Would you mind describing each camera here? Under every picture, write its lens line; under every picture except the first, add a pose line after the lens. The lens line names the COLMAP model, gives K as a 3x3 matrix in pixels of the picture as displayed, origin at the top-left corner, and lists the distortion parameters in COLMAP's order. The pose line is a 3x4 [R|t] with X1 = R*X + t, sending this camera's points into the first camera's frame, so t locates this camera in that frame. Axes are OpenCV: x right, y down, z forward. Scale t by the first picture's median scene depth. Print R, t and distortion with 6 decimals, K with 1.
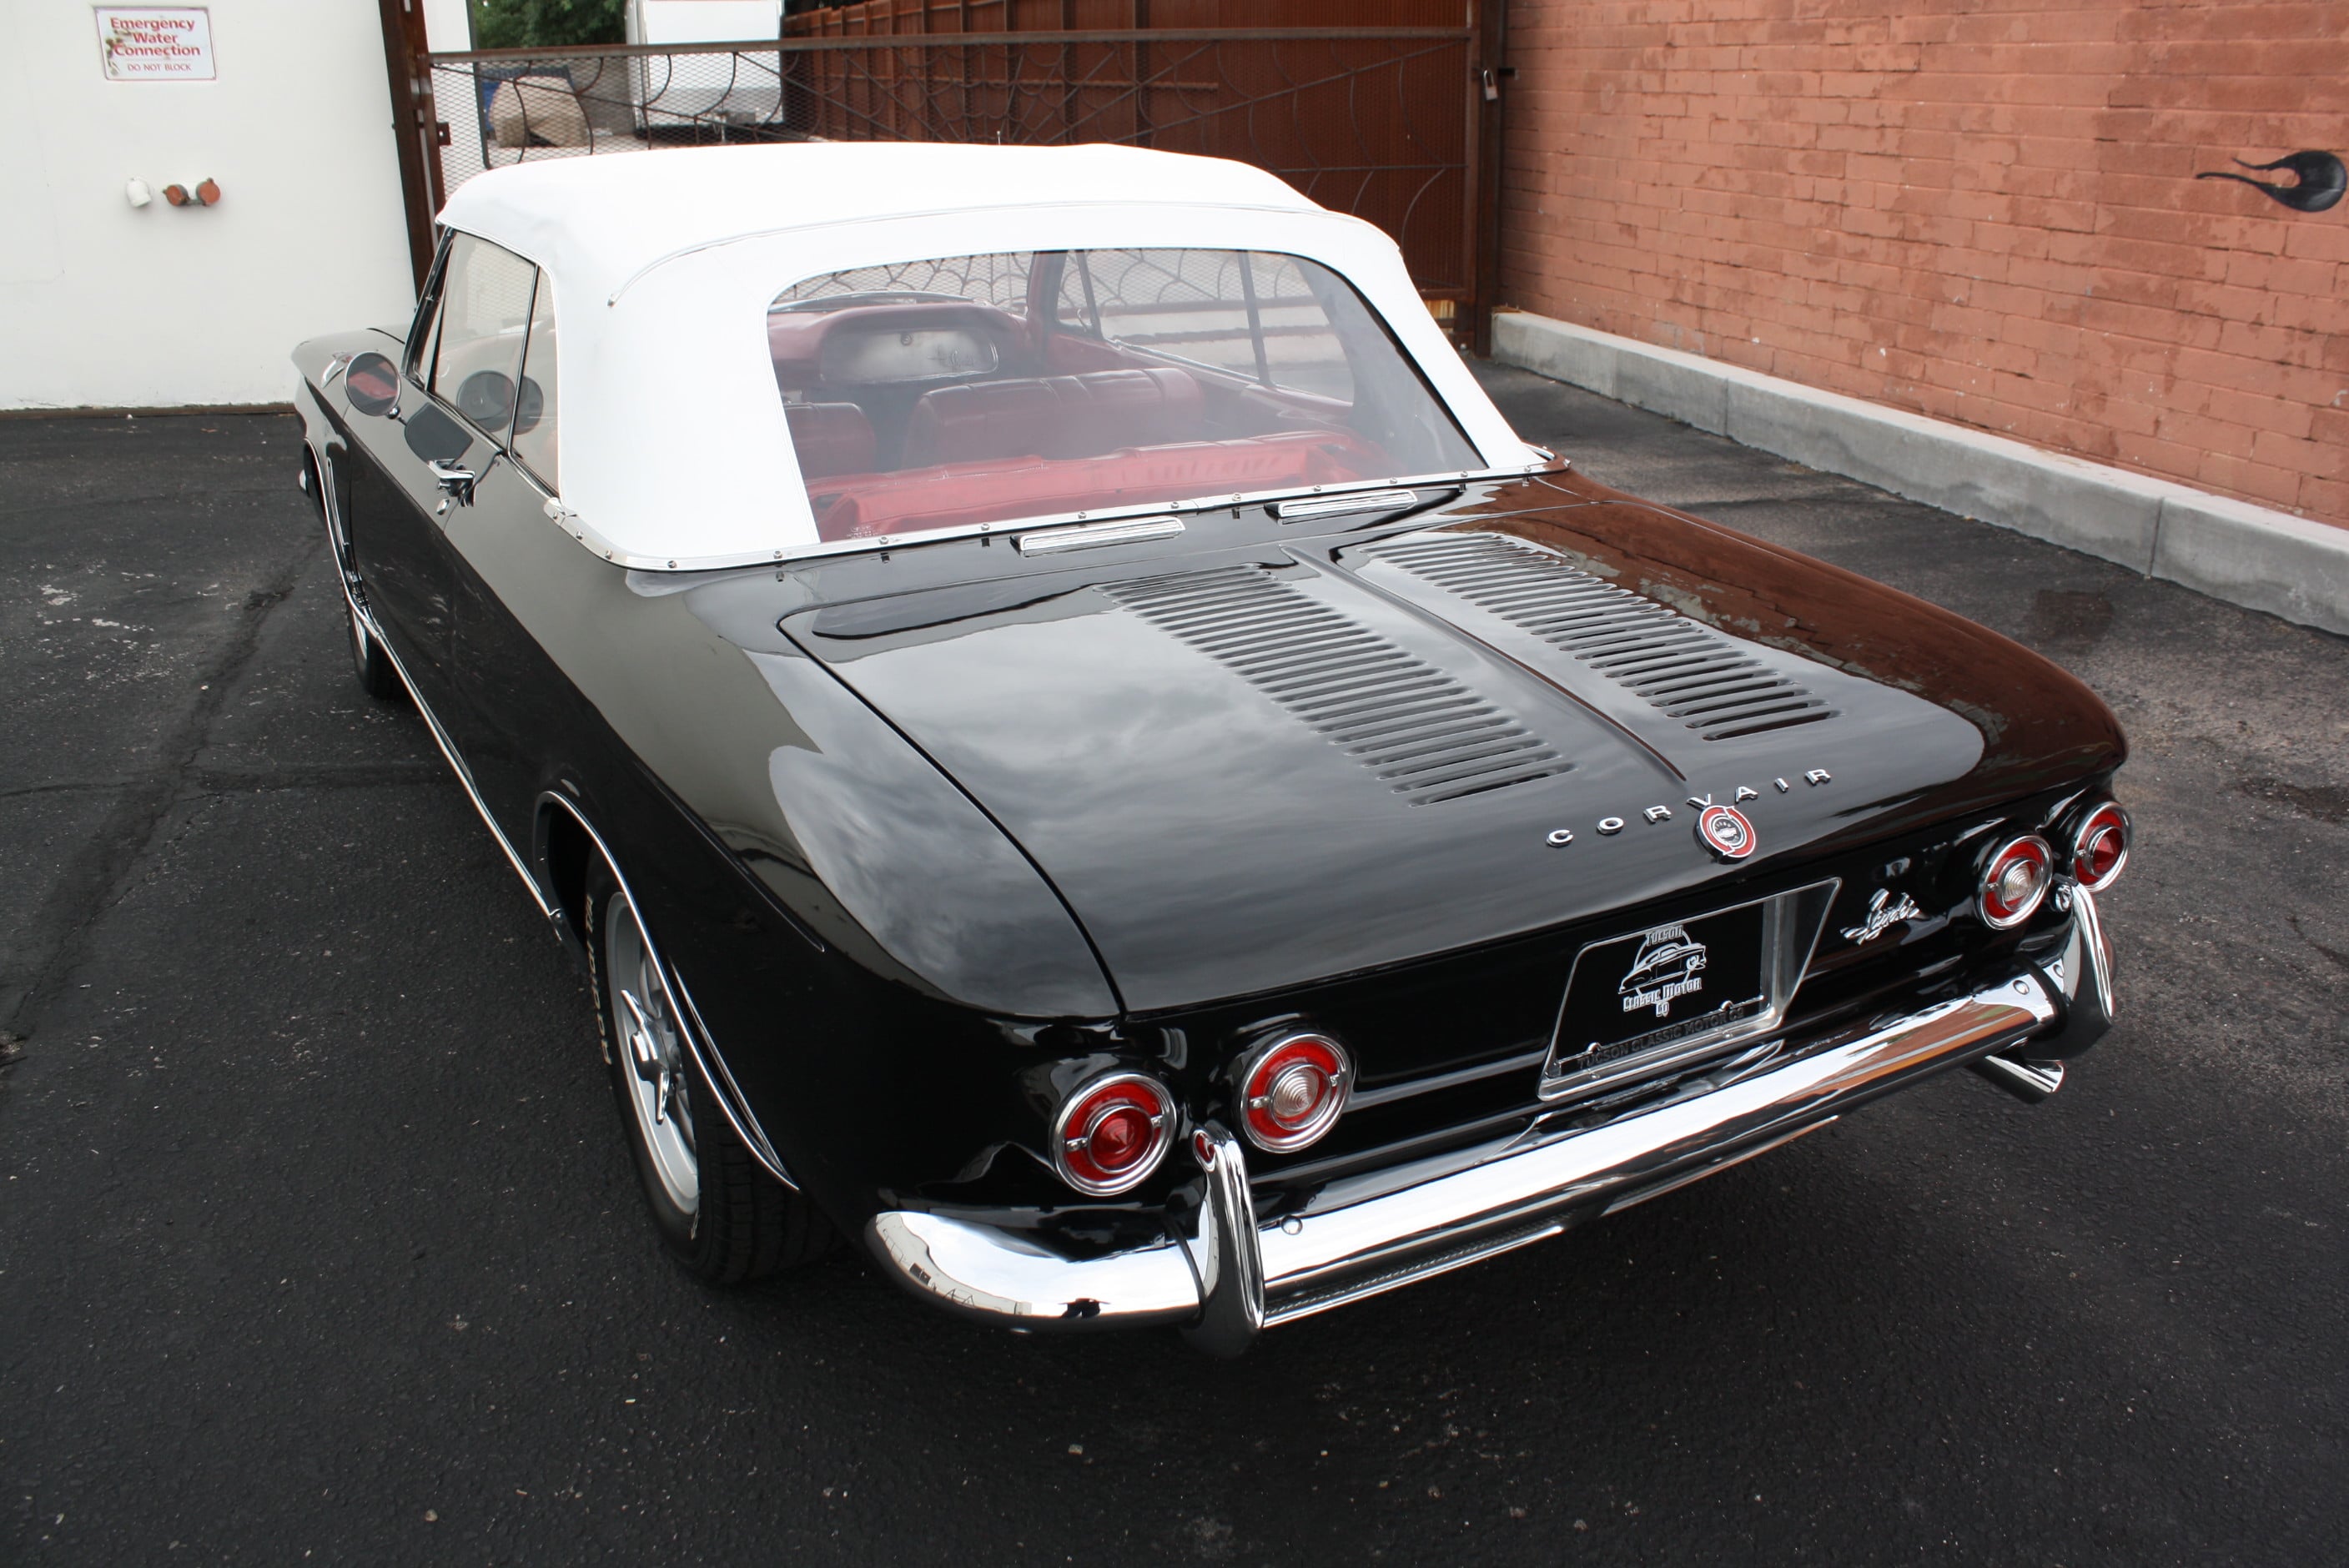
lens RADIAL K [[1987.3, 0, 1184.9], [0, 1987.3, 770.5], [0, 0, 1]] dist [-0.159967, 0.138954]
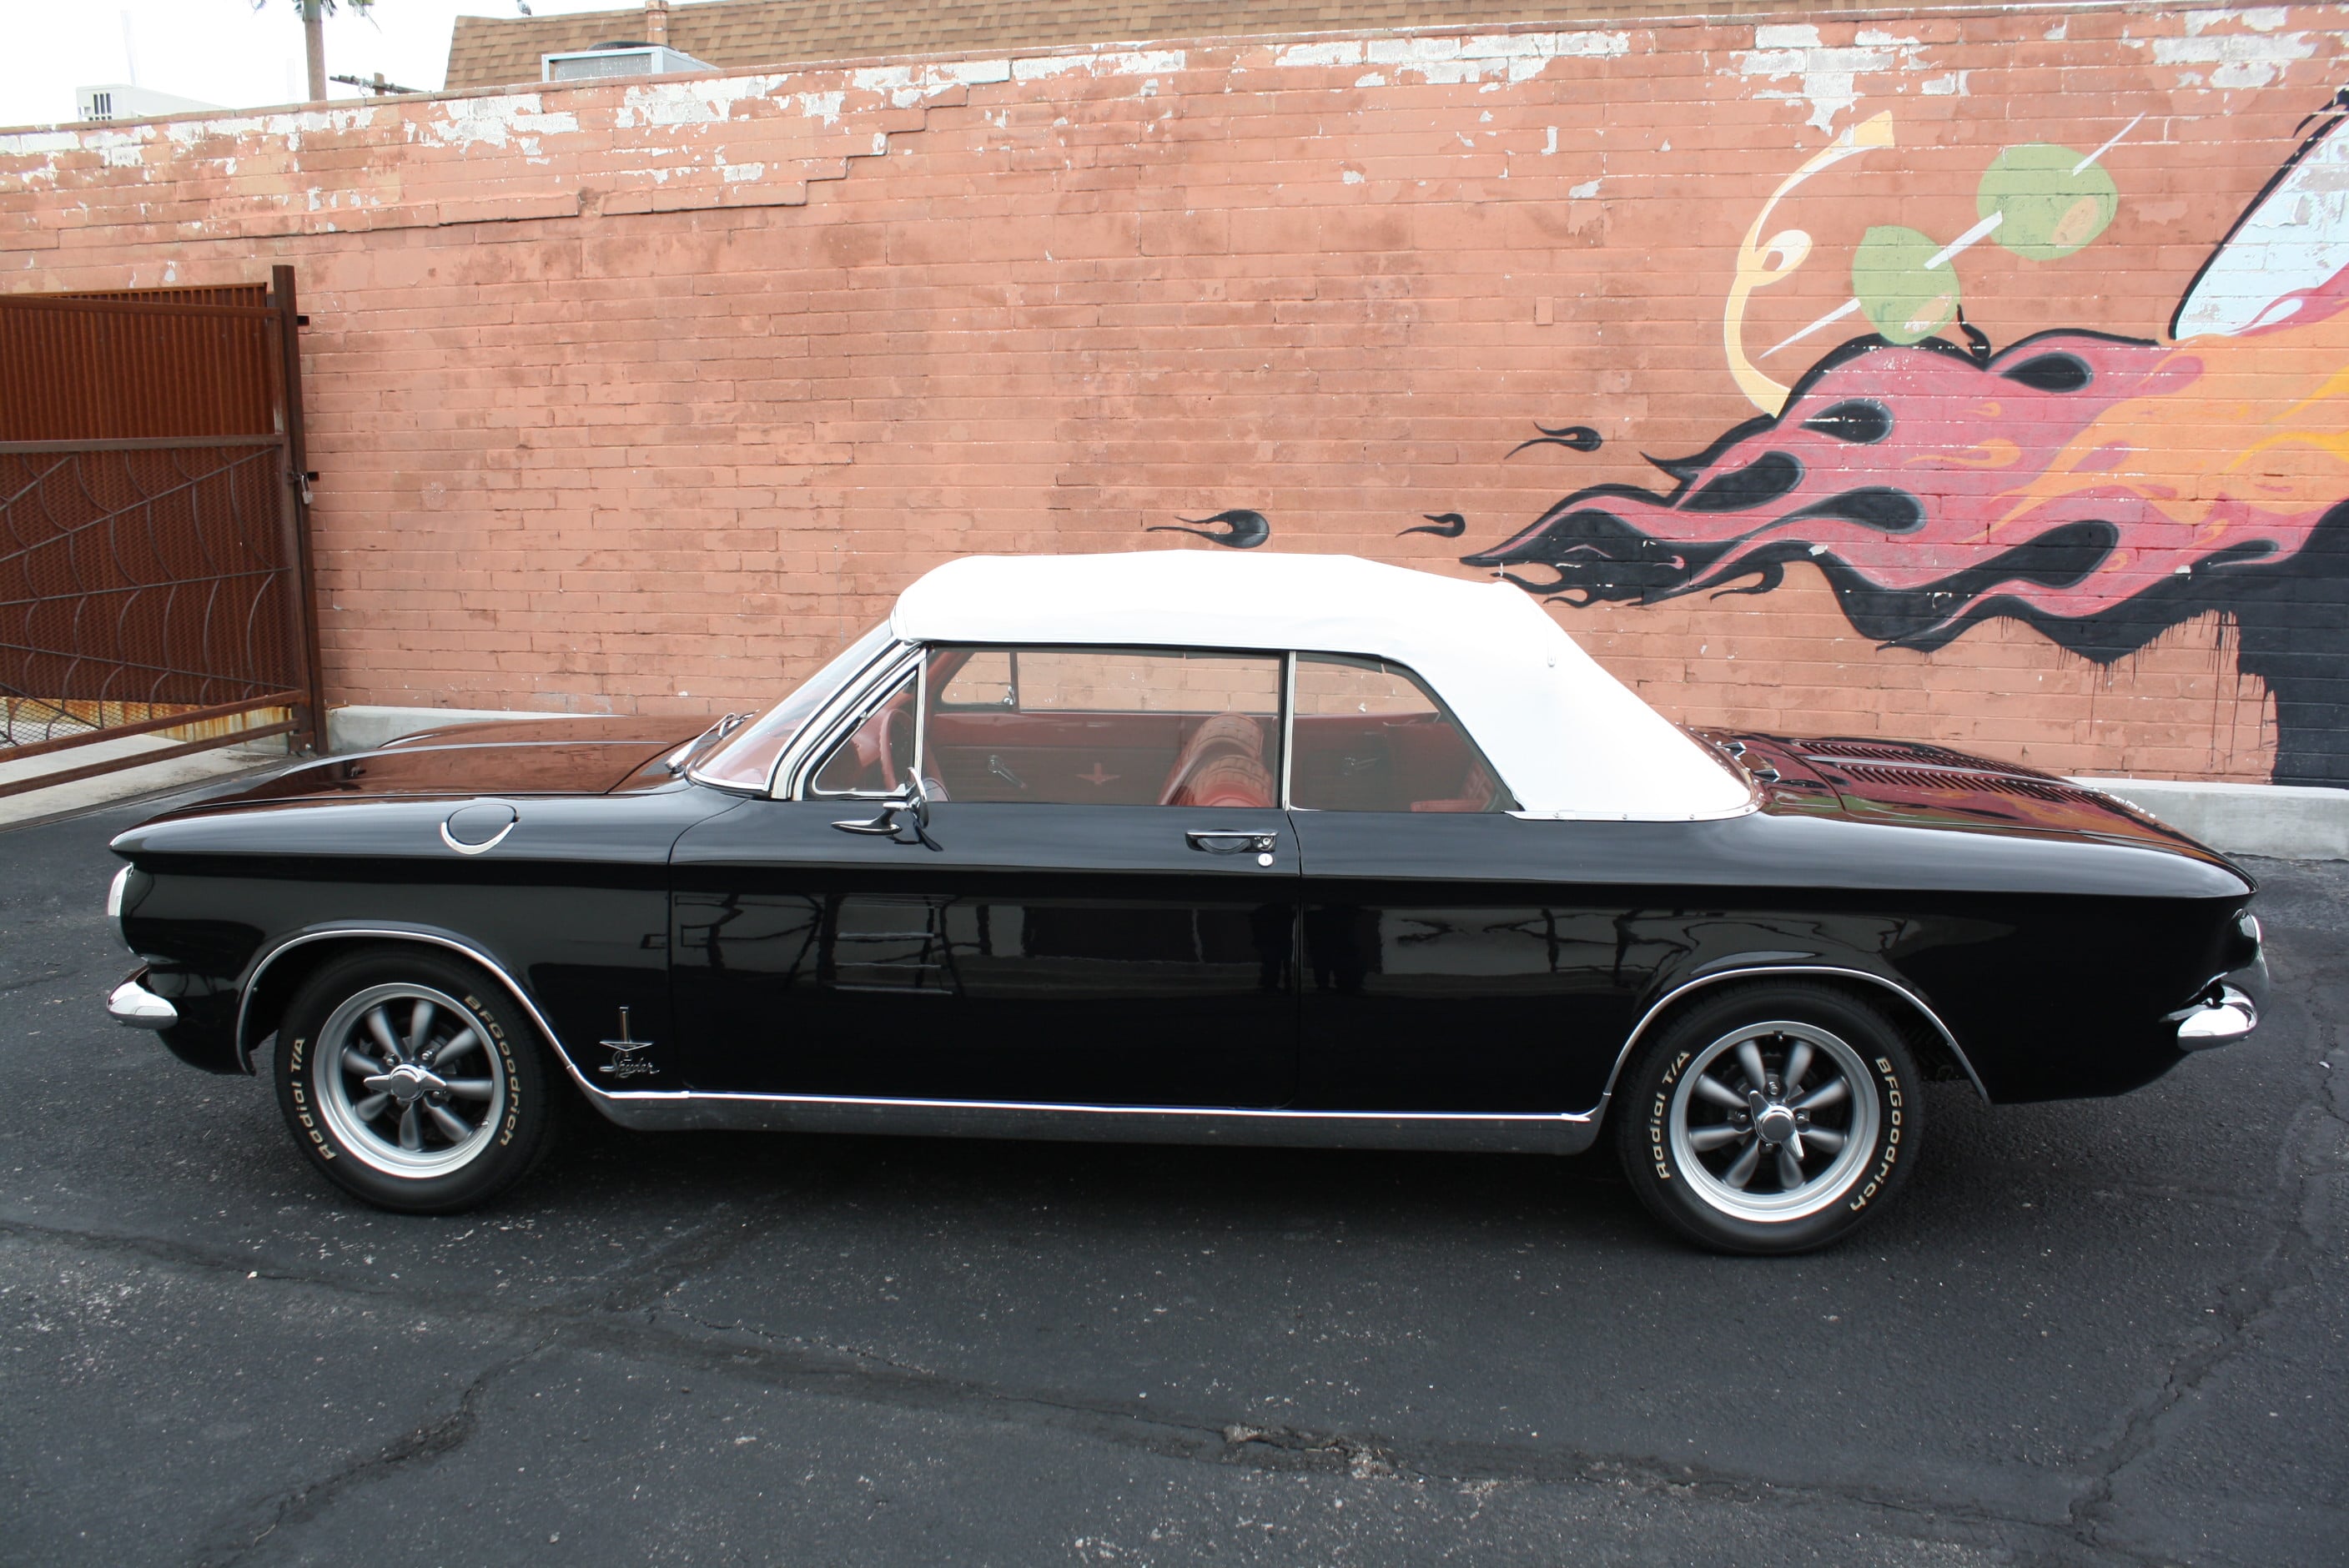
lens RADIAL K [[1987.3, 0, 1165.3], [0, 1987.3, 797.2], [0, 0, 1]] dist [-0.159967, 0.138954]
pose [[0.543925, -0.148252, 0.825934, -0.727967], [0.283379, 0.958898, -0.014503, -0.089091], [-0.789837, 0.241941, 0.563580, 0.184004]]
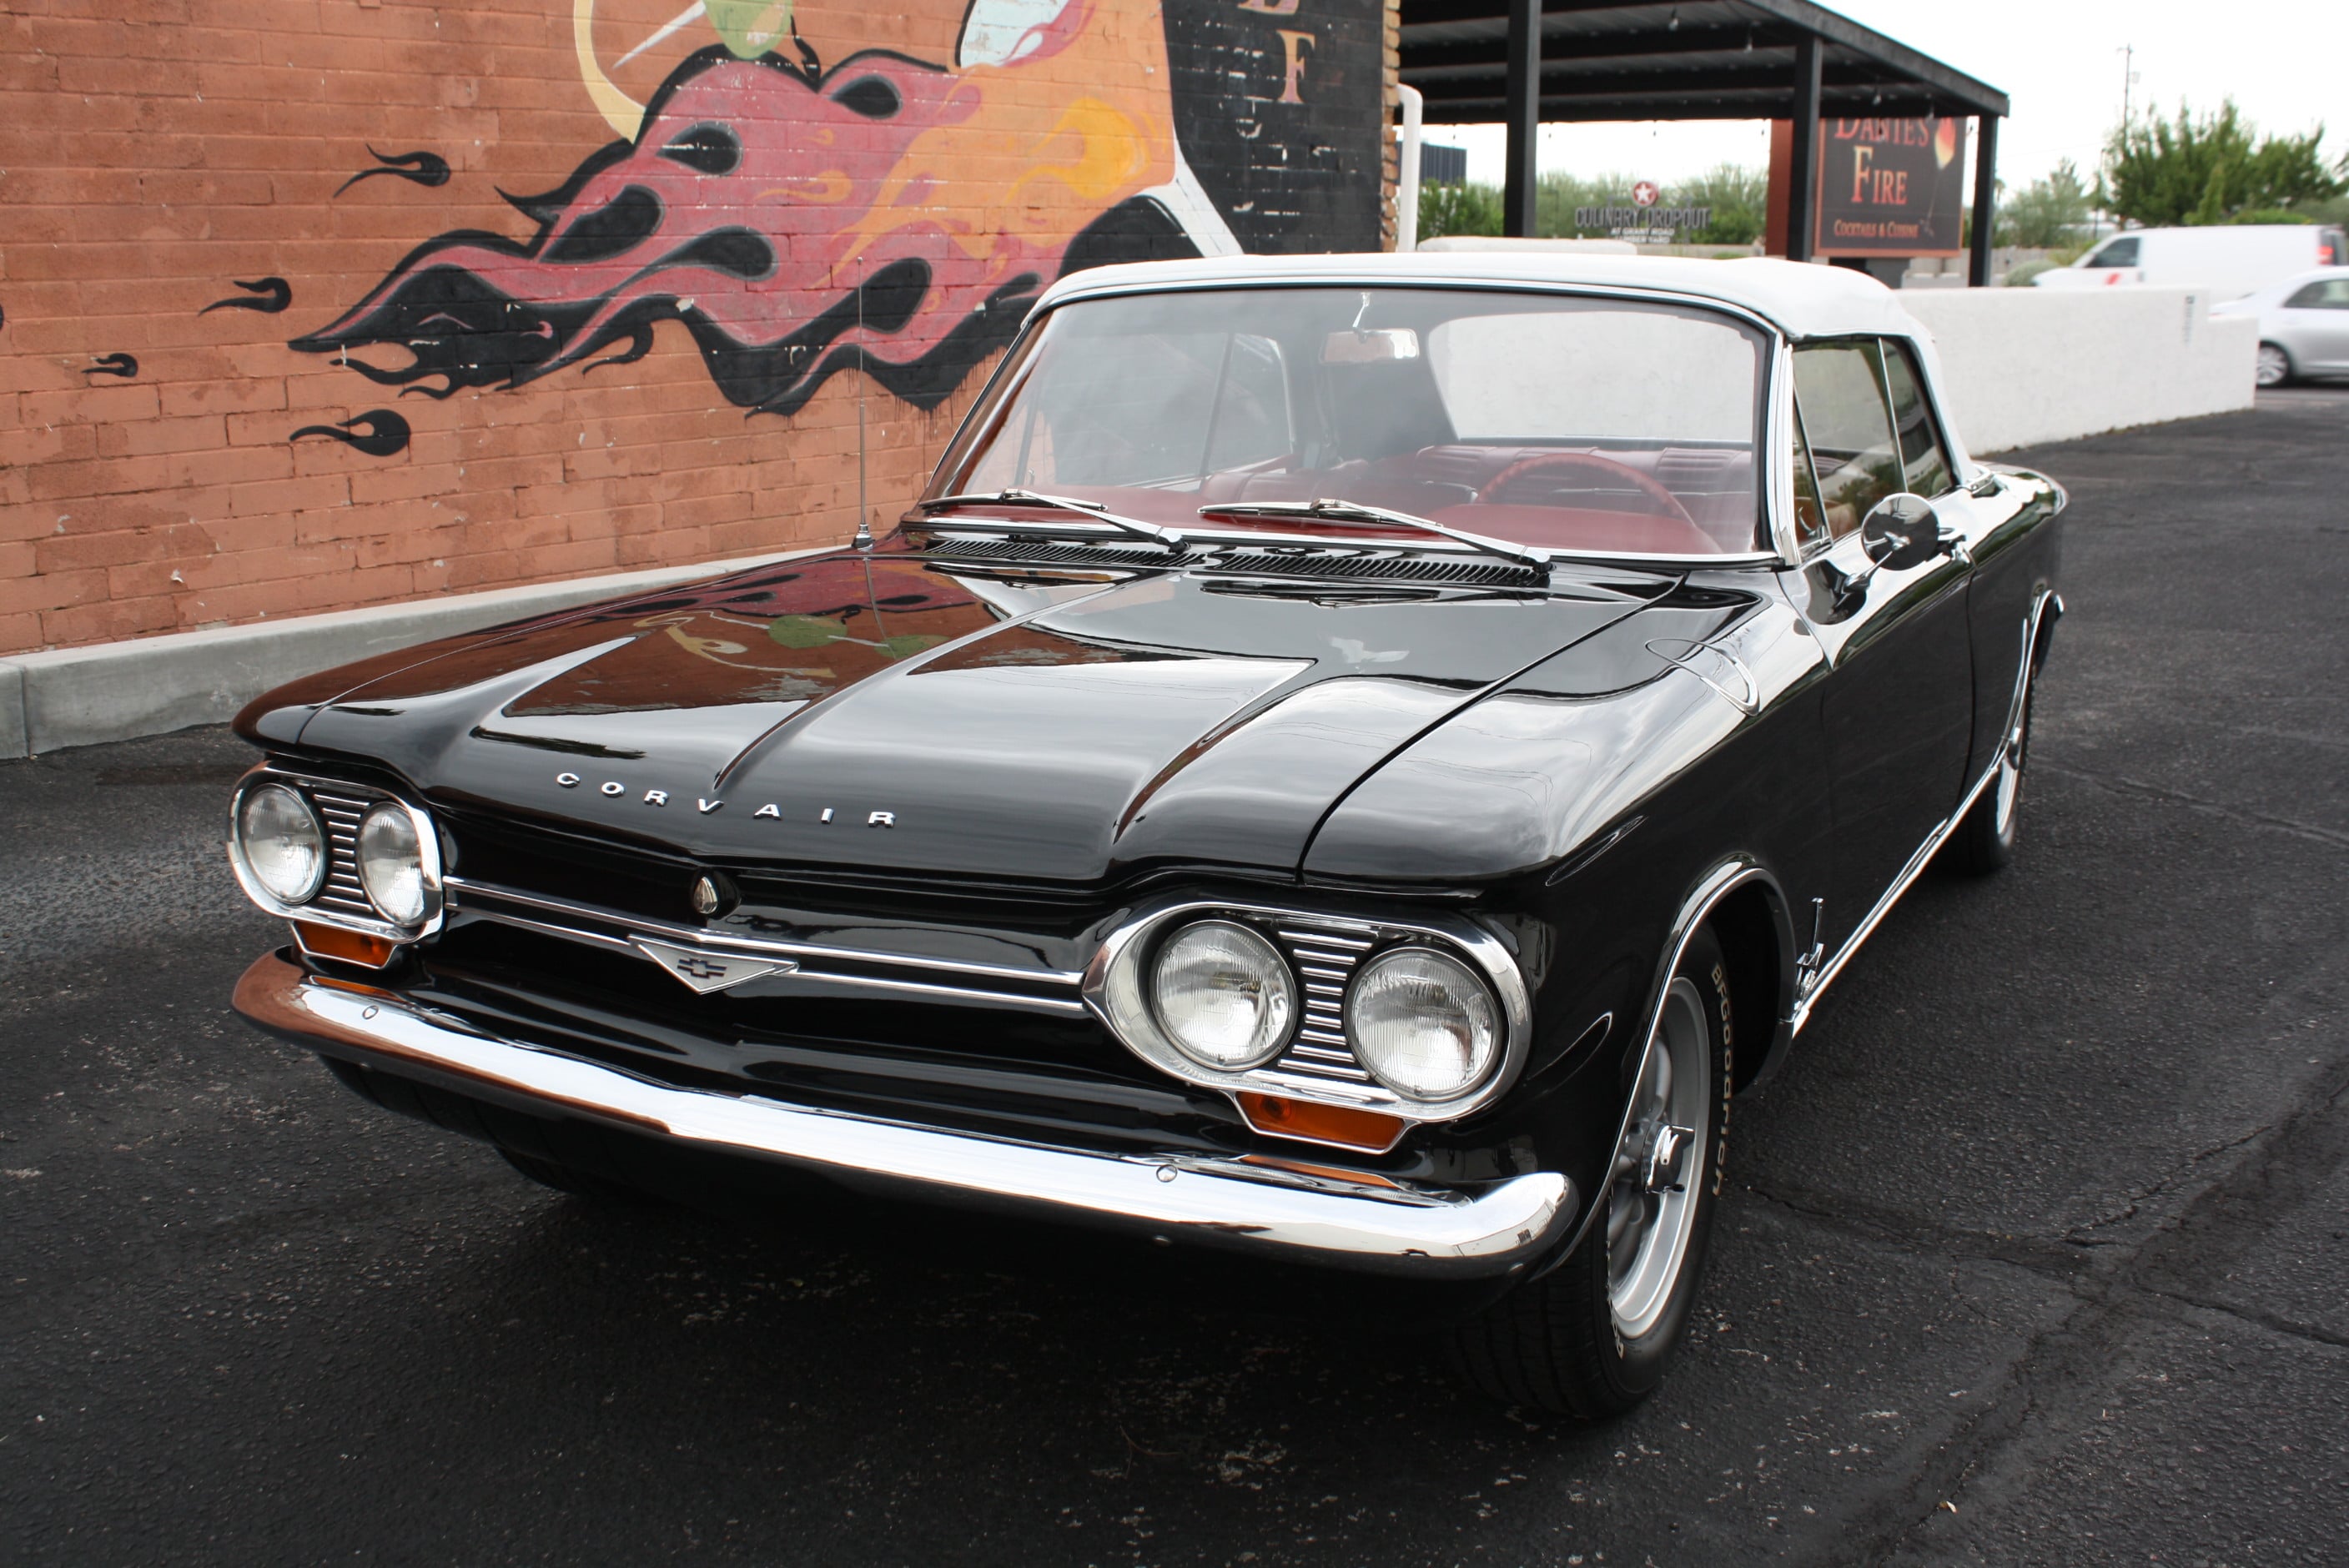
lens RADIAL K [[2315.6, 0, 1165.1], [0, 2315.6, 756.7], [0, 0, 1]] dist [-0.076231, 0.000000]
pose [[-0.538206, -0.174997, 0.824446, -0.629634], [0.290820, 0.879566, 0.376546, -0.335873], [-0.791049, 0.442424, -0.422495, 1.007781]]
